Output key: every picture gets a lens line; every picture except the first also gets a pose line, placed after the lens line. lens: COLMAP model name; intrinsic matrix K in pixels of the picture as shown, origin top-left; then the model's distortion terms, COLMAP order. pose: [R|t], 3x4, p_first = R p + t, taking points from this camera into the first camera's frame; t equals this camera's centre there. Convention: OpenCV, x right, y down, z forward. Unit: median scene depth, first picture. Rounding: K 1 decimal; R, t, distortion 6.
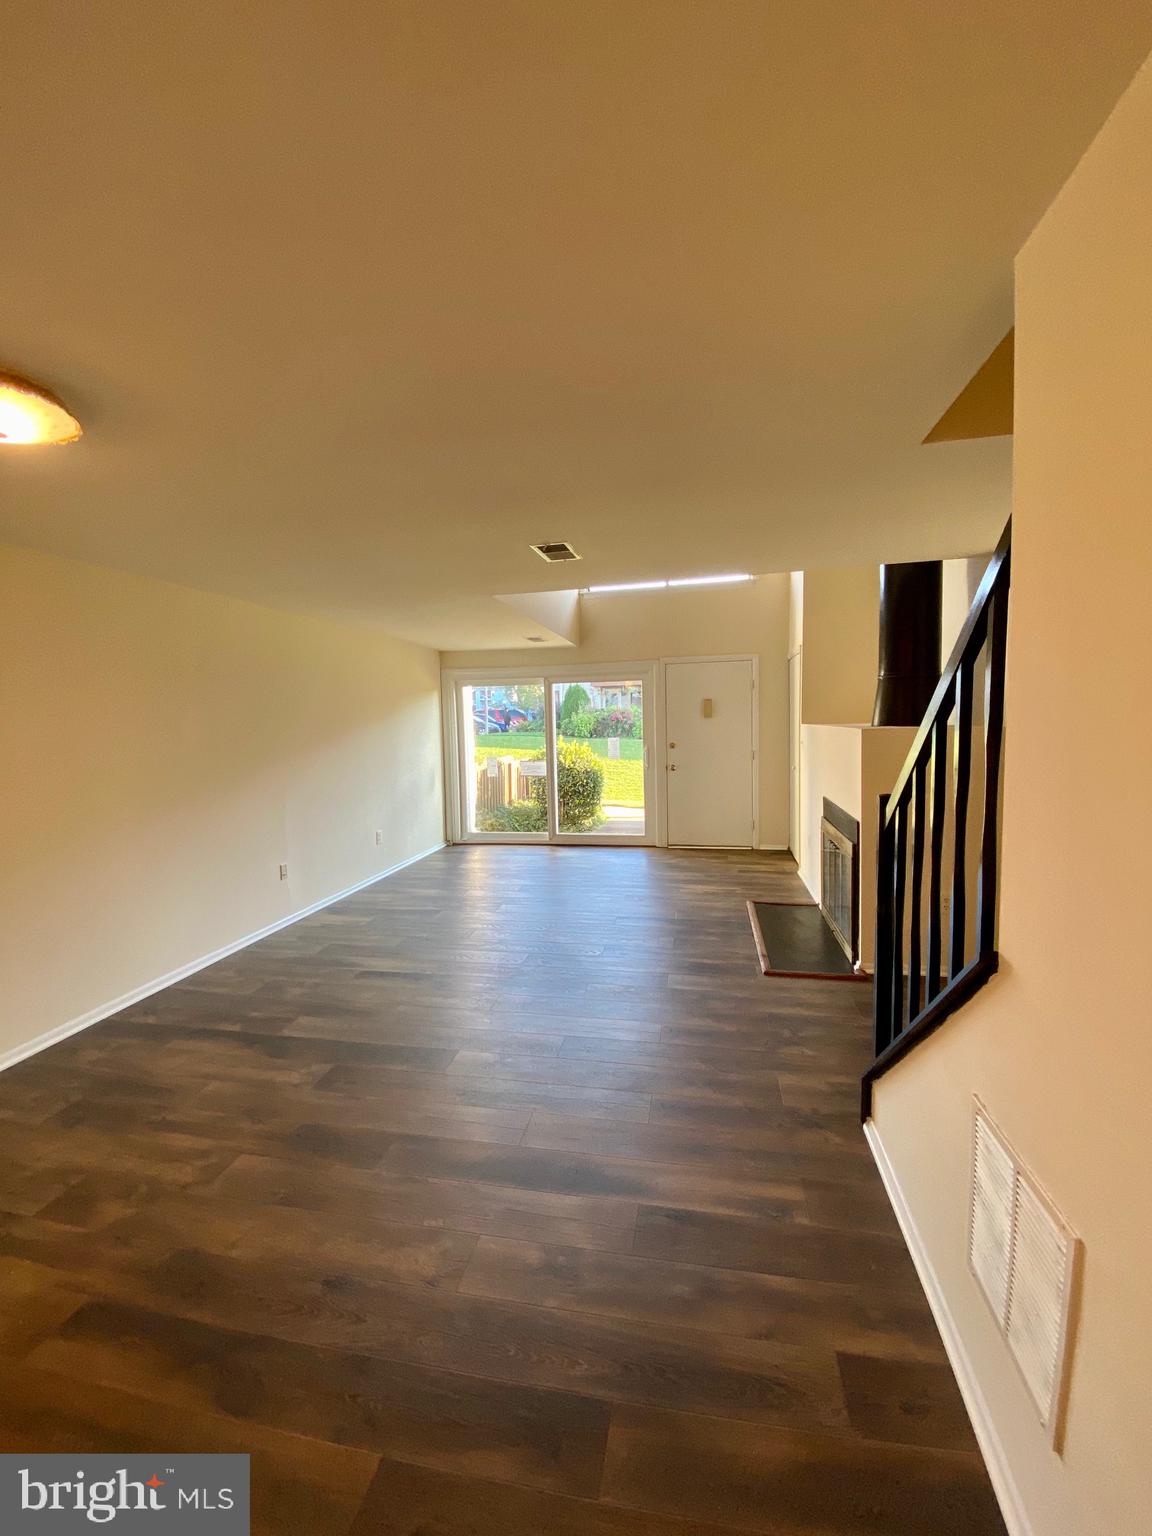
lens RADIAL K [[624.8, 0, 579.9], [0, 624.8, 767.4], [0, 0, 1]] dist [0.023639, -0.019692]
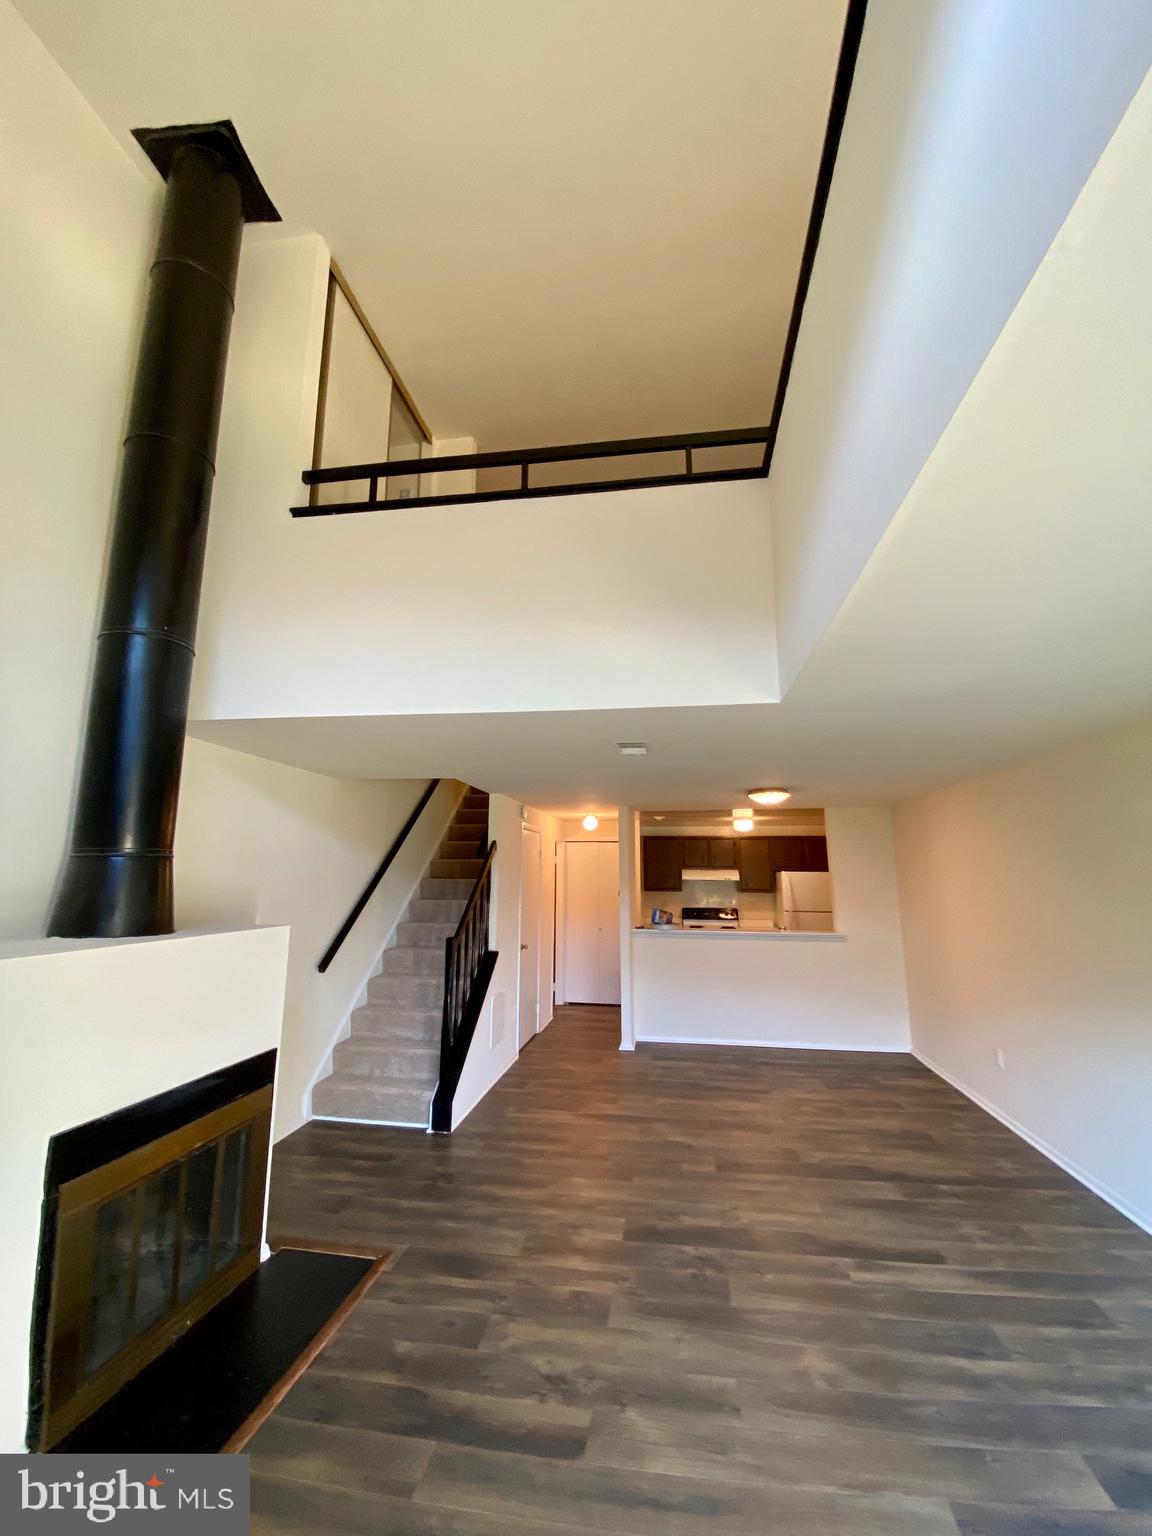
lens RADIAL K [[629.5, 0, 584.4], [0, 629.5, 763.2], [0, 0, 1]] dist [0.016914, -0.019450]
pose [[-0.998588, 0.014528, -0.051105, 0.107725], [0.019546, 0.994886, -0.099100, -0.211184], [0.049404, -0.099959, -0.993764, 2.099980]]
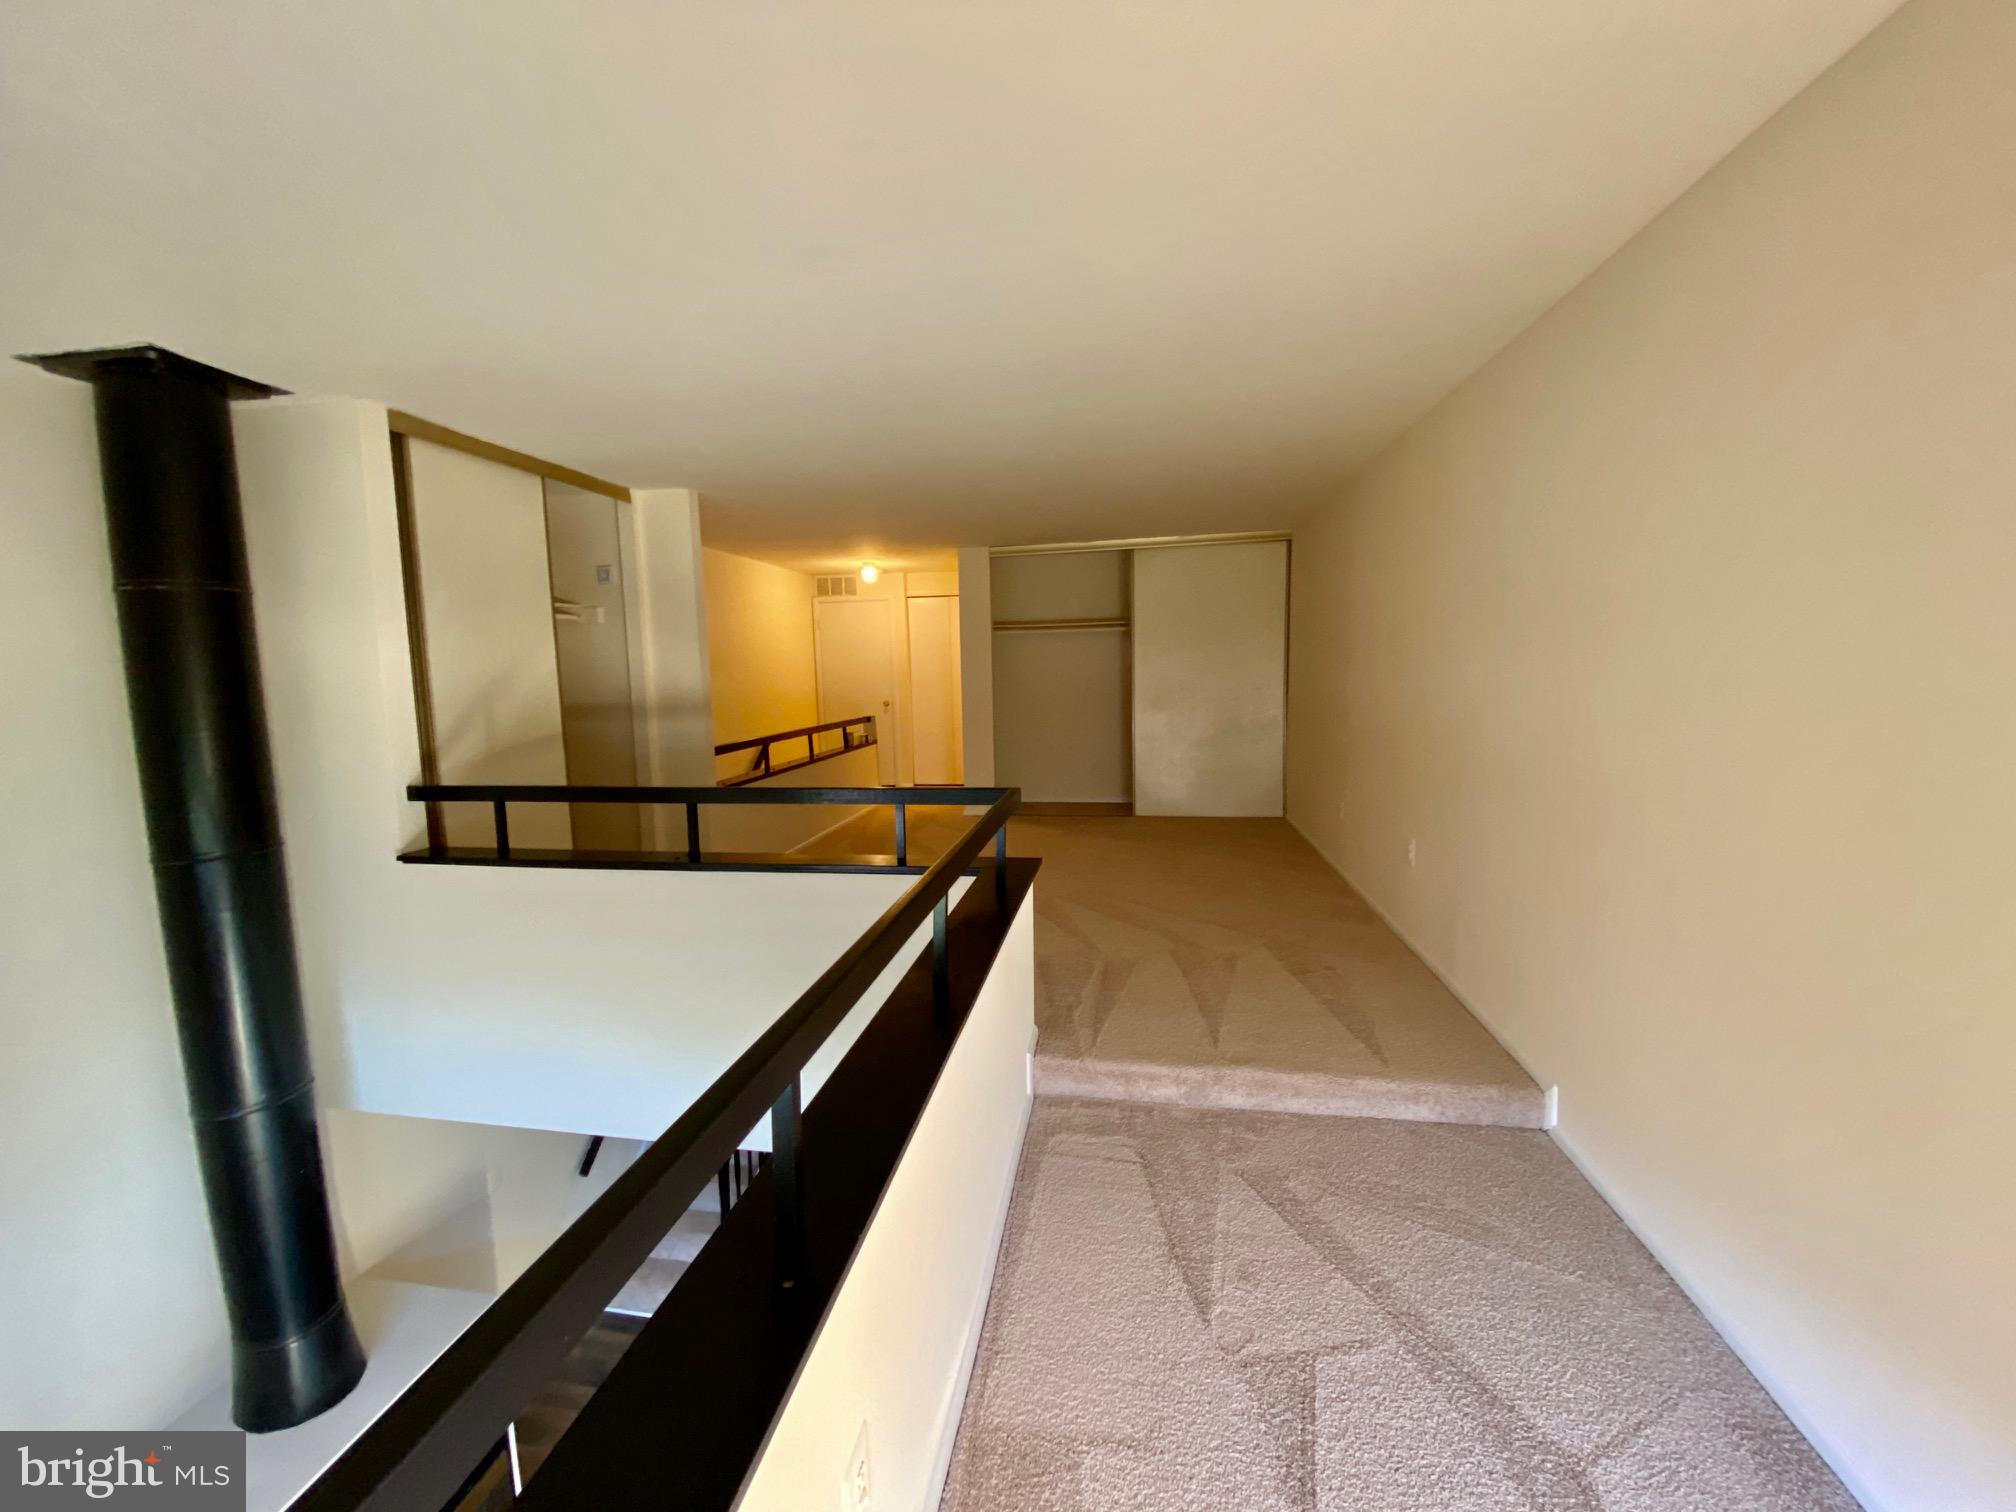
lens RADIAL K [[820.1, 0, 995.3], [0, 820.1, 750.0], [0, 0, 1]] dist [0.023639, -0.019692]
pose [[-0.998678, 0.045385, -0.024145, -0.186776], [0.040024, 0.981187, 0.188867, -0.994915], [0.032262, 0.187651, -0.981706, 2.110713]]
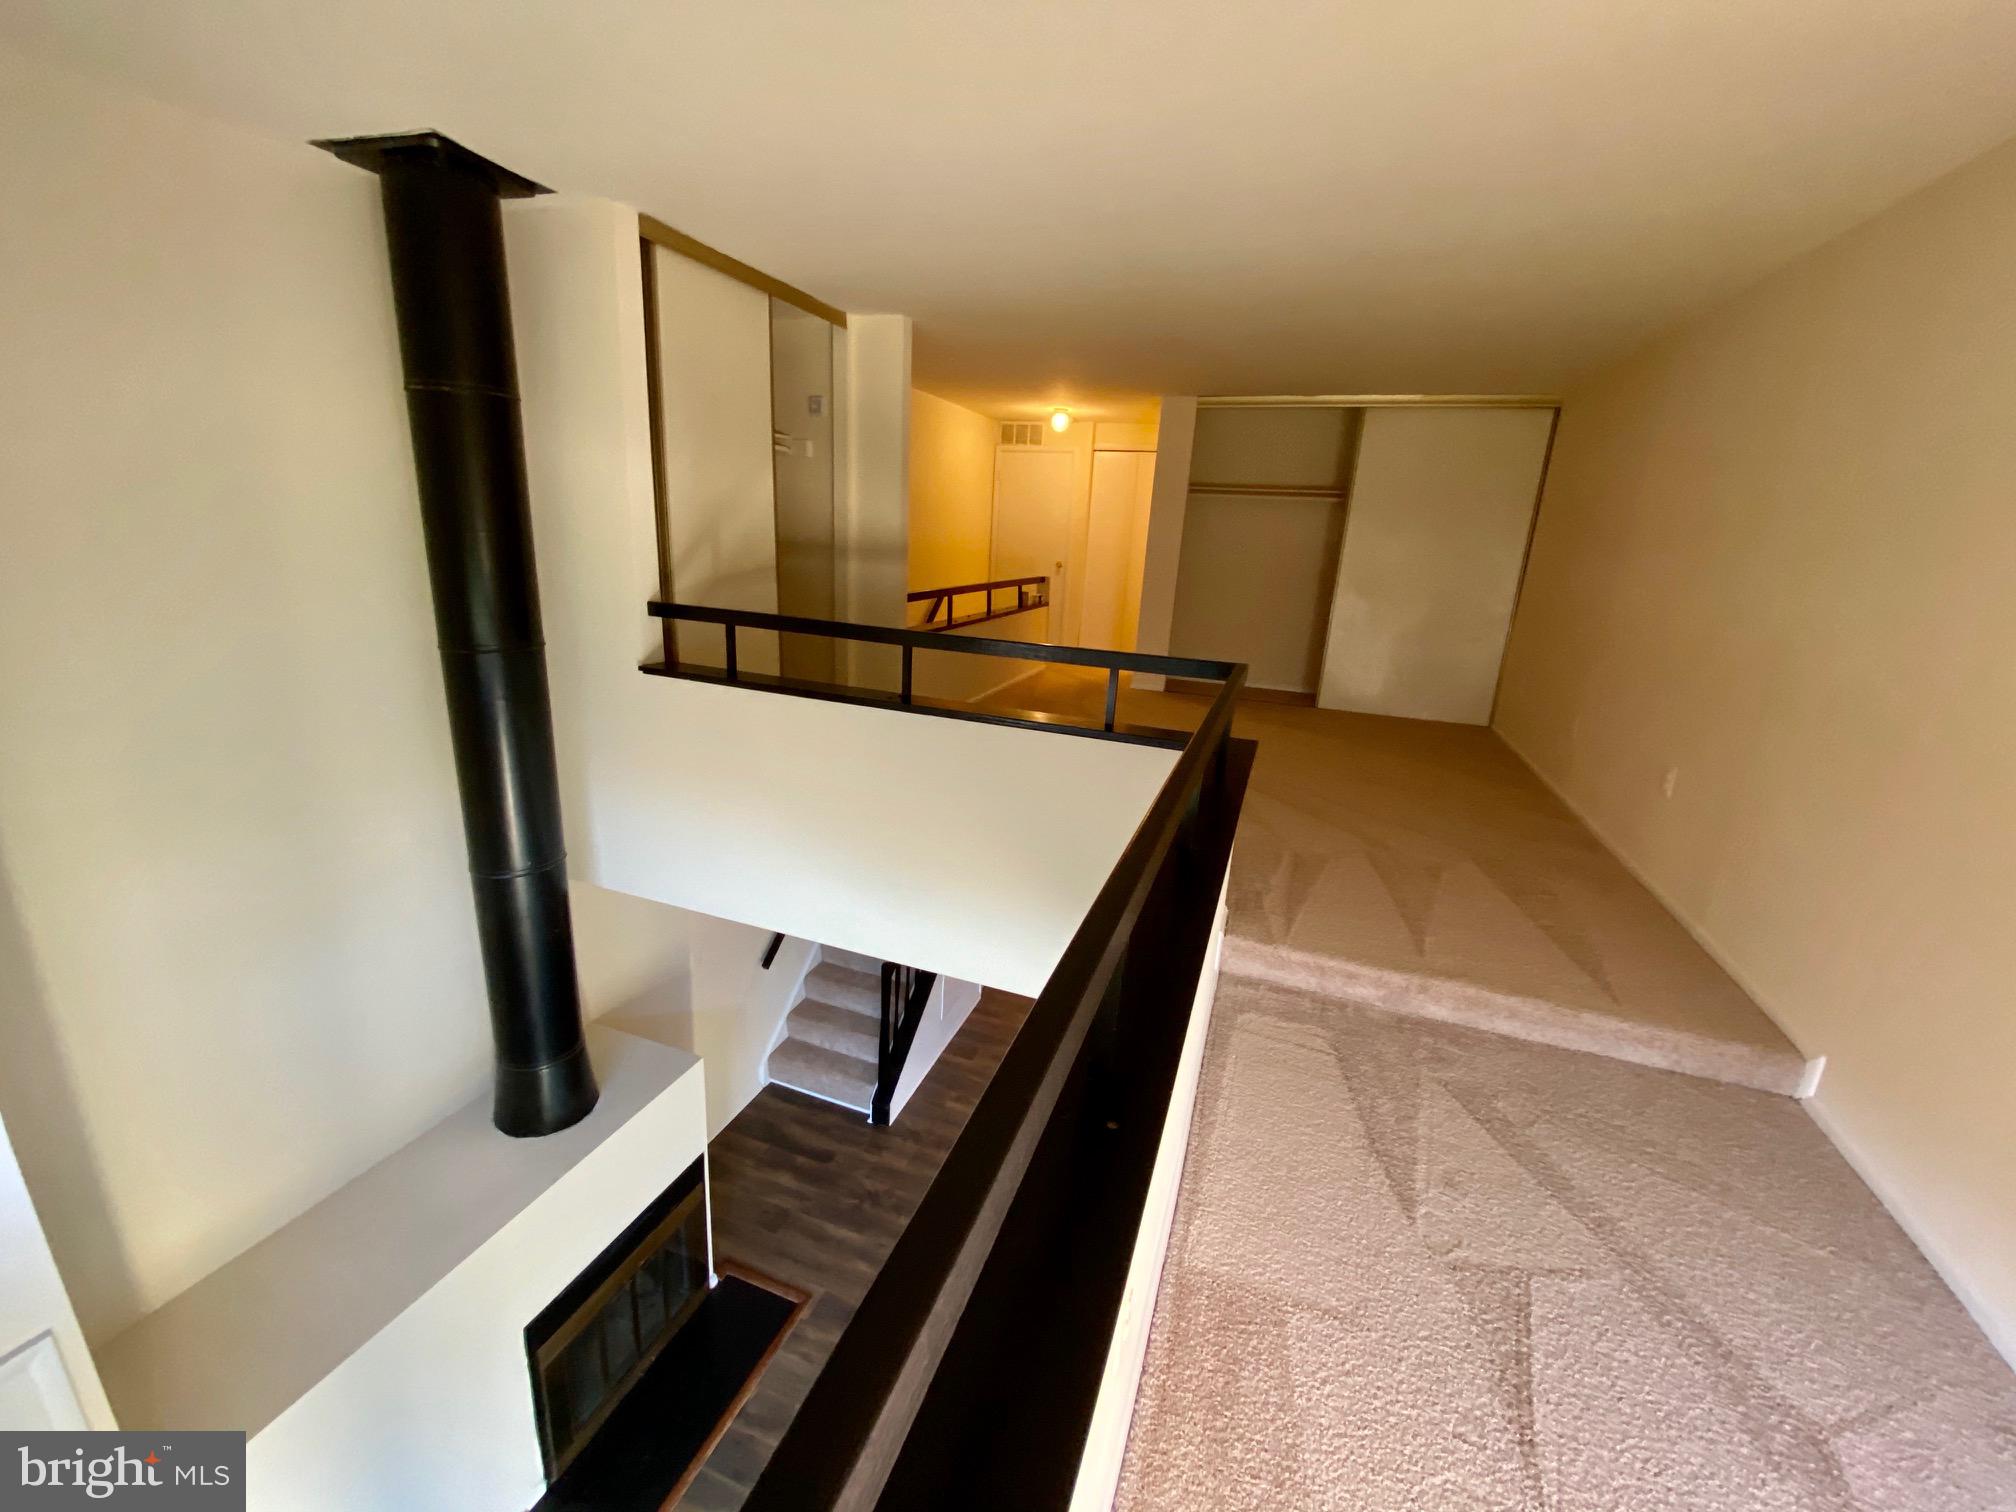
lens RADIAL K [[820.1, 0, 995.3], [0, 820.1, 750.0], [0, 0, 1]] dist [0.023639, -0.019692]
pose [[-0.987369, -0.071103, 0.141590, -0.101503], [-0.019008, 0.940352, 0.339671, -0.980123], [-0.157296, 0.332689, -0.929826, 2.090780]]
